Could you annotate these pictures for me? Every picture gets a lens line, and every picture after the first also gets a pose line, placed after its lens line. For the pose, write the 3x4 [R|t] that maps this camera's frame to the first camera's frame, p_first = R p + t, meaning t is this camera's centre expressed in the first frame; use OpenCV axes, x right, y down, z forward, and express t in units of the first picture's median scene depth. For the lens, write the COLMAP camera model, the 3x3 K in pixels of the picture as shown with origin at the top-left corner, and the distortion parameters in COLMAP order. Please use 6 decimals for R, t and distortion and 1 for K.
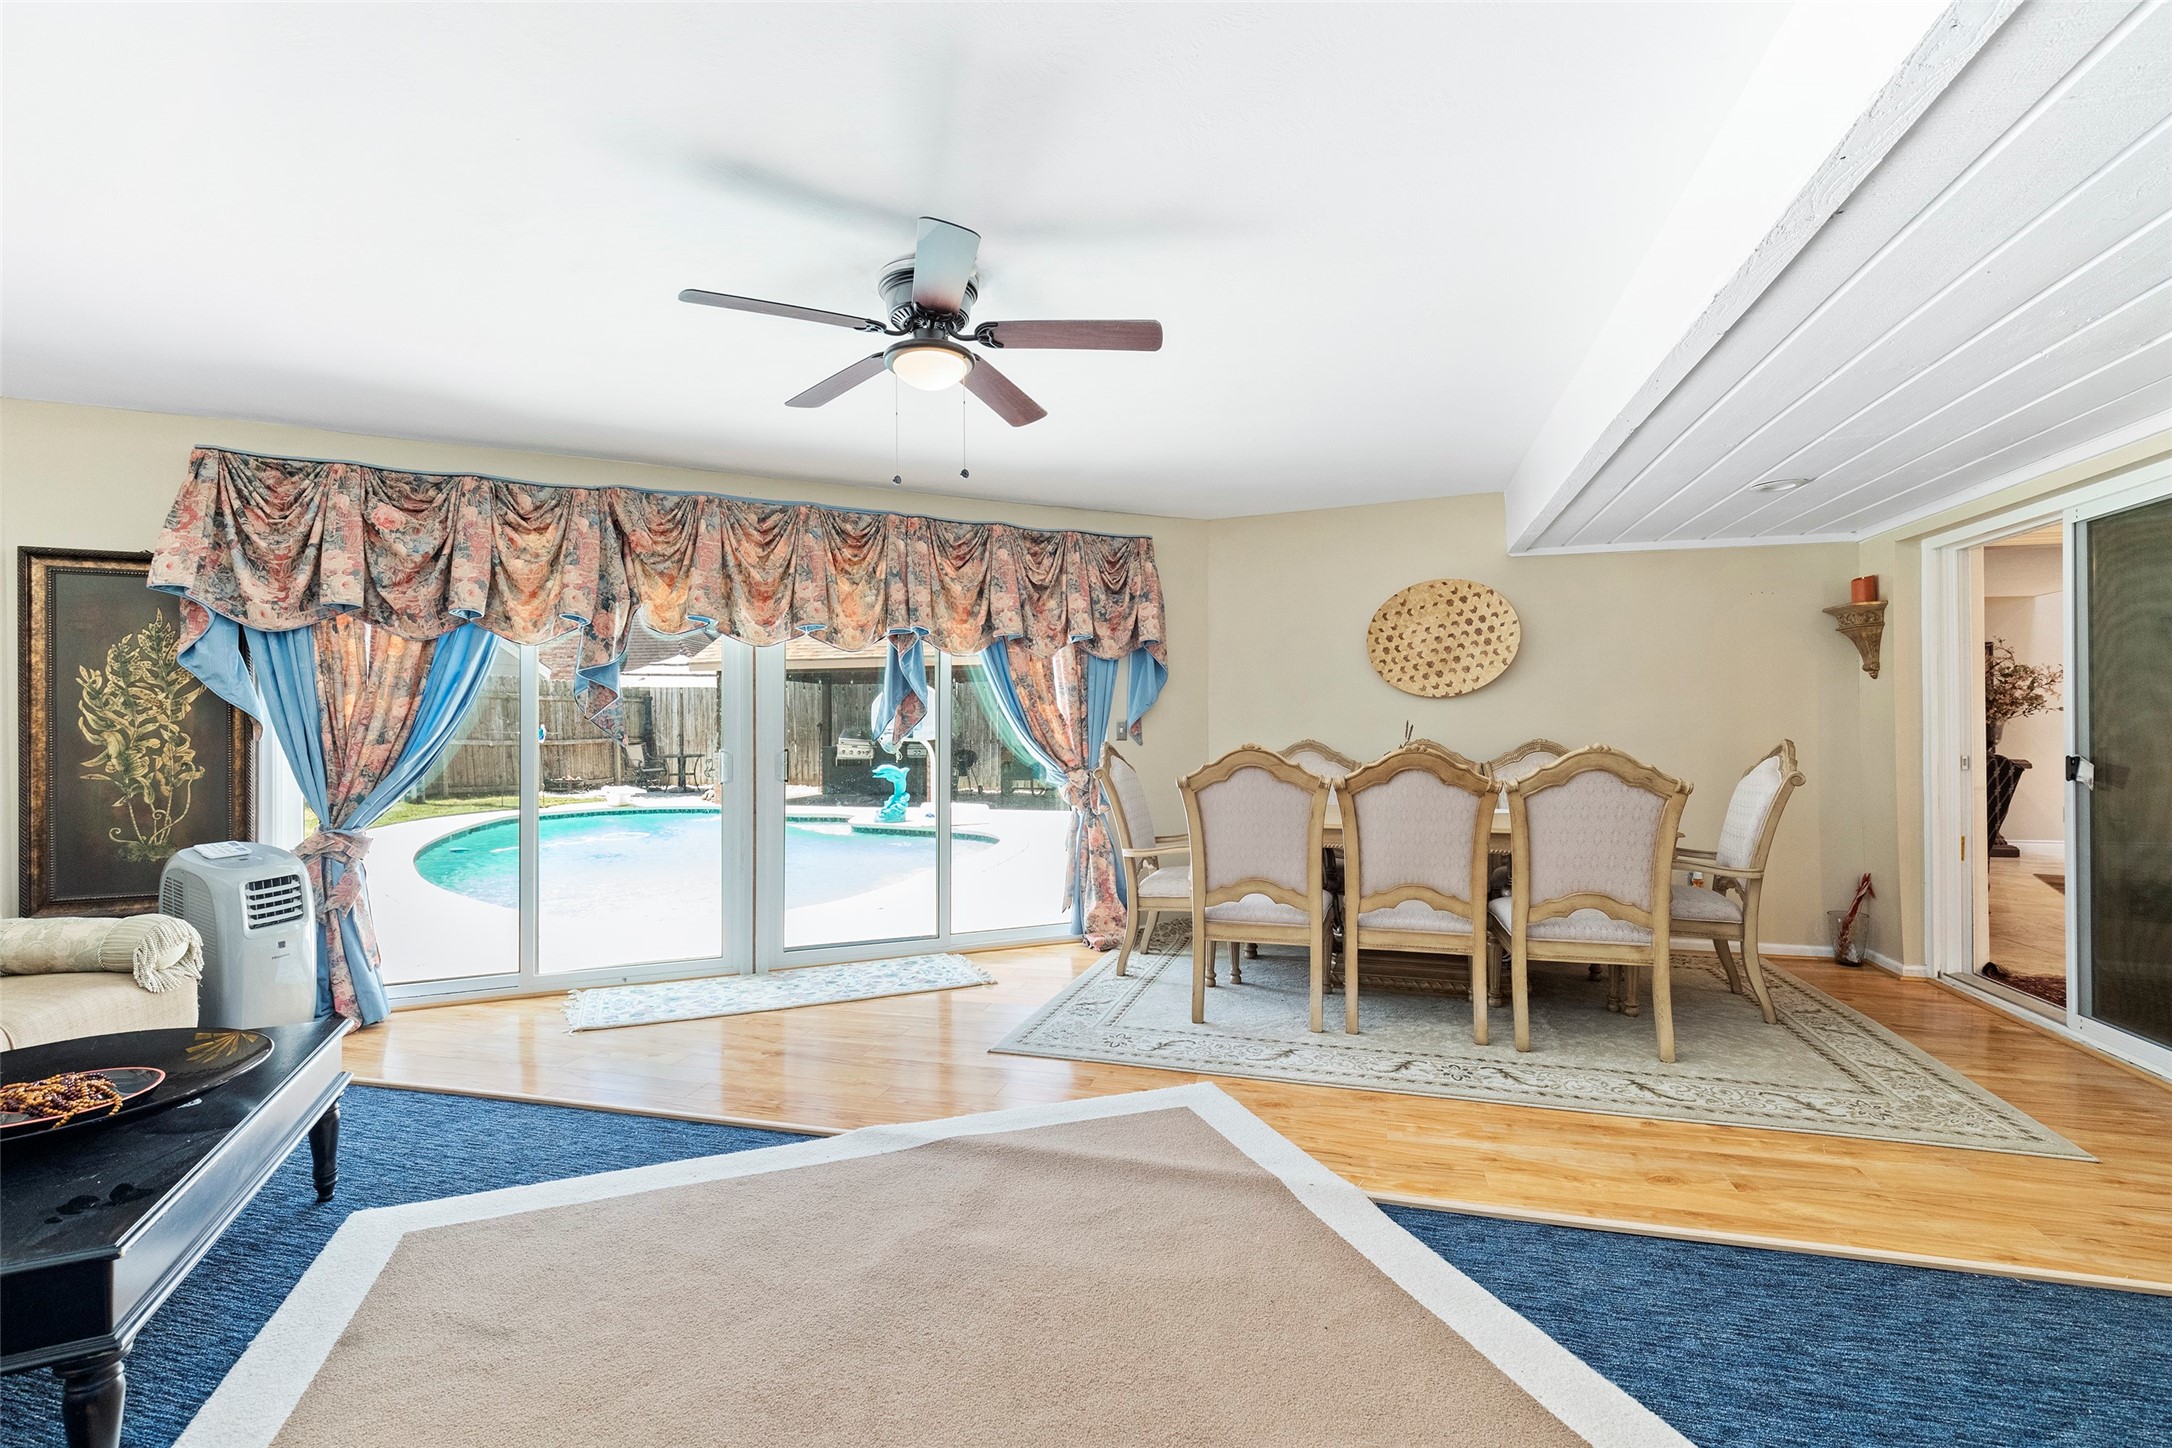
lens RADIAL K [[964.9, 0, 1094.2], [0, 964.9, 729.5], [0, 0, 1]] dist [0.000012, 0.000011]
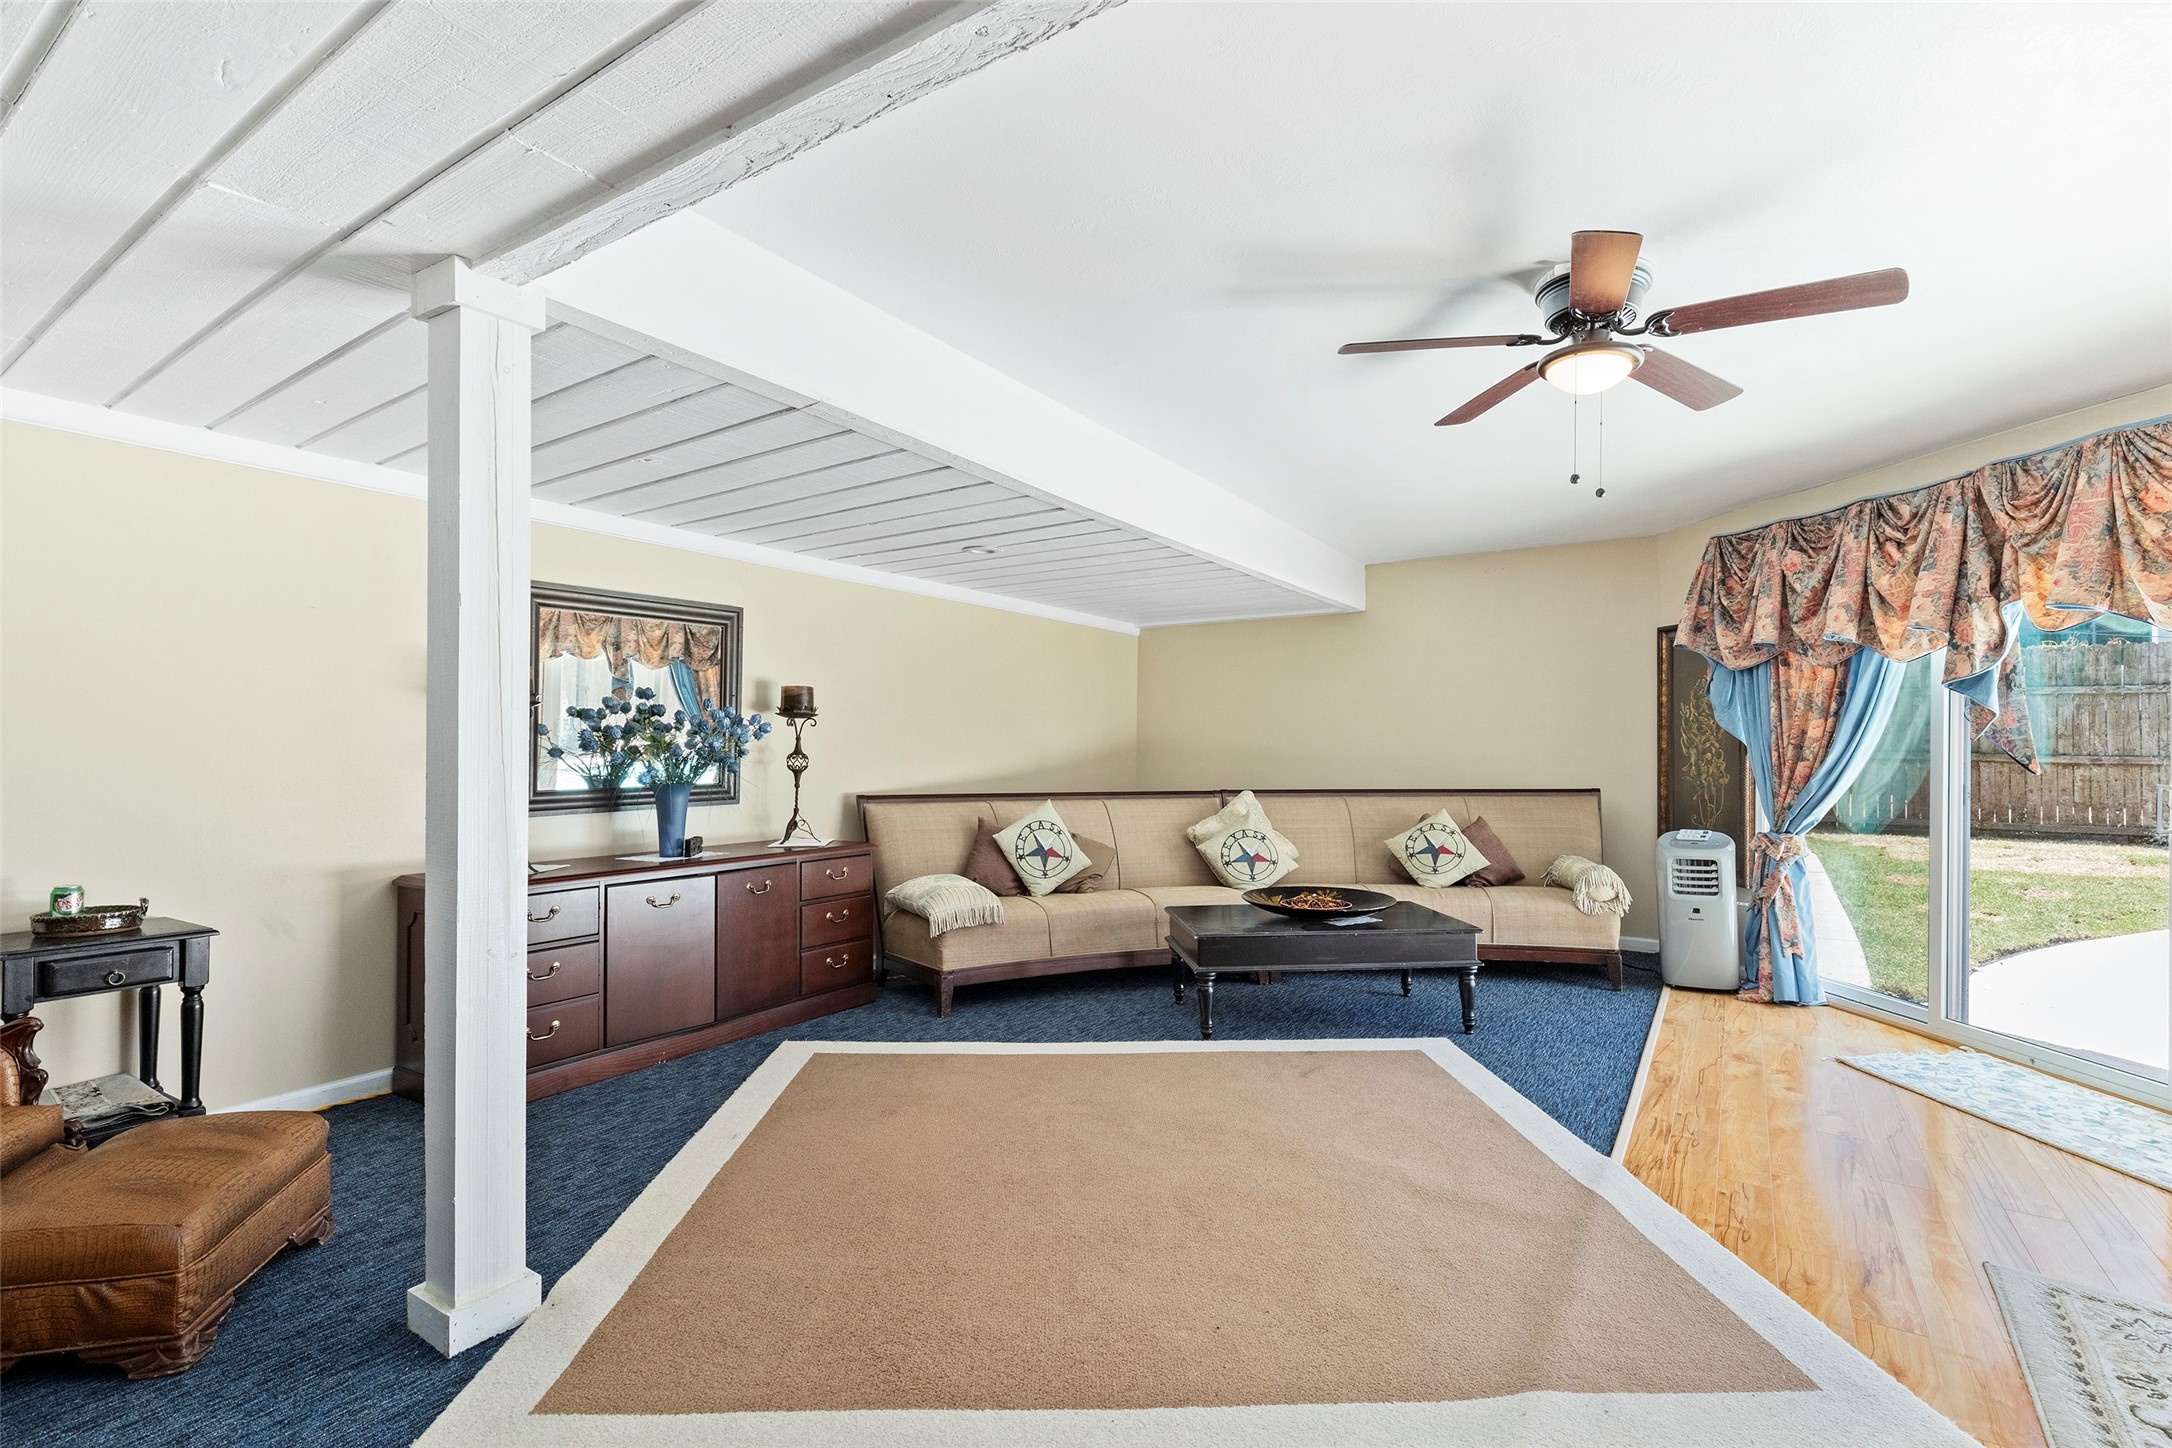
lens RADIAL K [[964.9, 0, 1094.2], [0, 964.9, 729.5], [0, 0, 1]] dist [0.000012, 0.000011]
pose [[-0.297170, -0.007656, -0.954794, 0.599890], [-0.013009, 0.999908, -0.003969, -0.006553], [0.954736, 0.011241, -0.297242, 0.555604]]
